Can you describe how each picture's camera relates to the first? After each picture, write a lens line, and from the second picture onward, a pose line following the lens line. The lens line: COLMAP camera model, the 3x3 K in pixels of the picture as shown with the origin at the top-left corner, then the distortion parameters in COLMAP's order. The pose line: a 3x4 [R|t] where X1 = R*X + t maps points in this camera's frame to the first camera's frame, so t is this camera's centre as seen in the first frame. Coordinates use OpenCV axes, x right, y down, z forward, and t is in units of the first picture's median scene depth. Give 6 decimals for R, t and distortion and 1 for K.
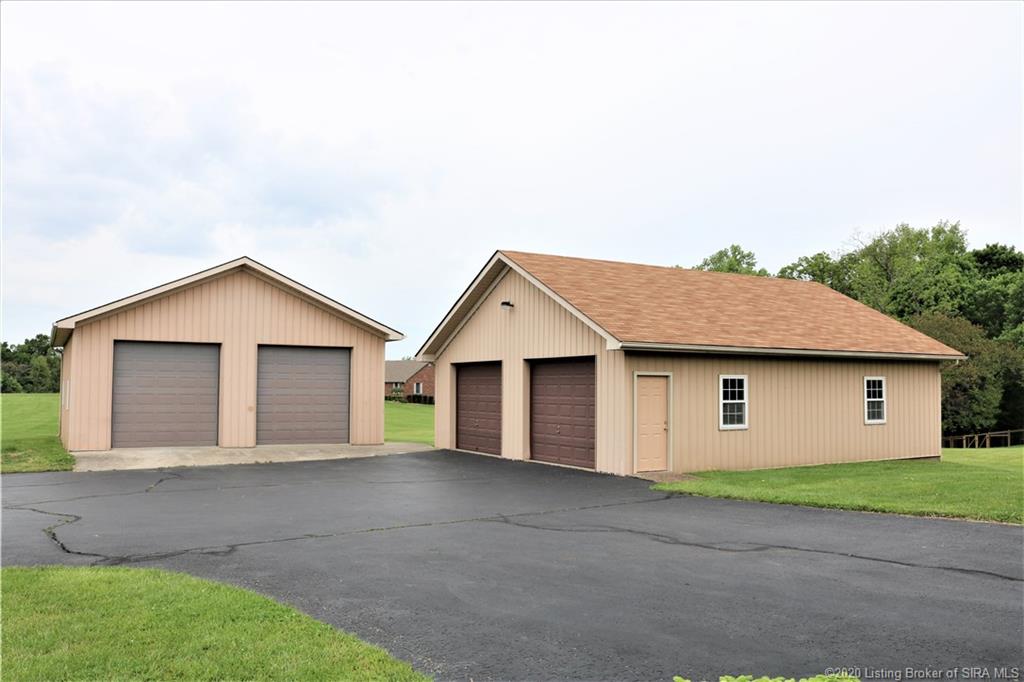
lens RADIAL K [[912.3, 0, 509.8], [0, 912.3, 323.0], [0, 0, 1]] dist [-0.112131, 0.091575]
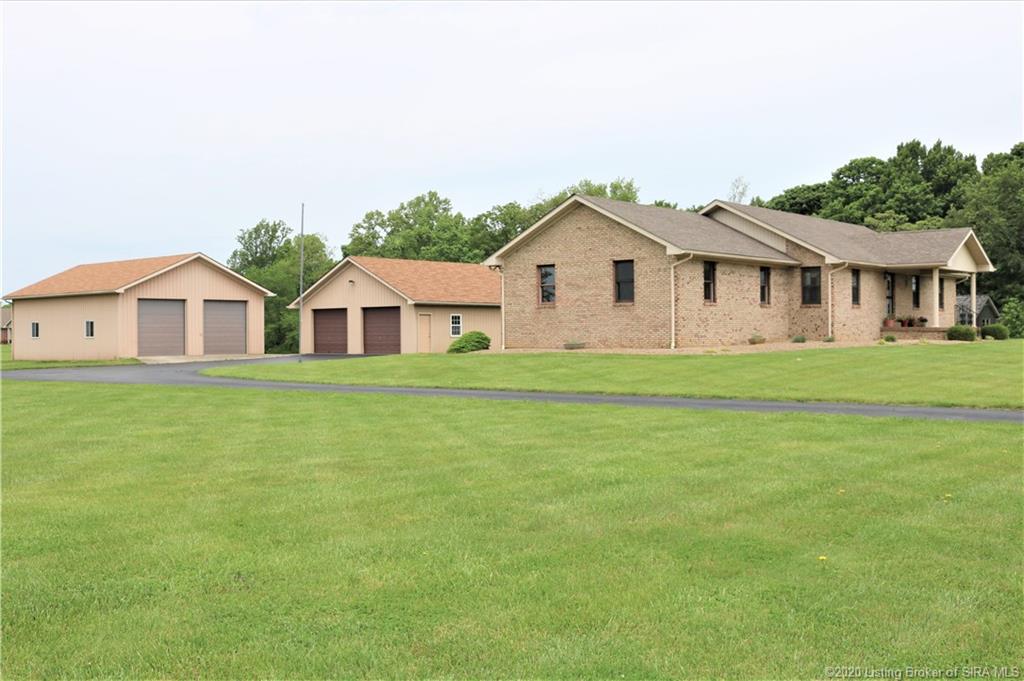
lens RADIAL K [[883.1, 0, 512.0], [0, 883.1, 340.5], [0, 0, 1]] dist [-0.000374, -0.000589]
pose [[0.944990, -0.015794, 0.326718, -0.314580], [-0.011174, 0.996692, 0.080501, -0.052396], [-0.326908, -0.079724, 0.941687, -1.042106]]
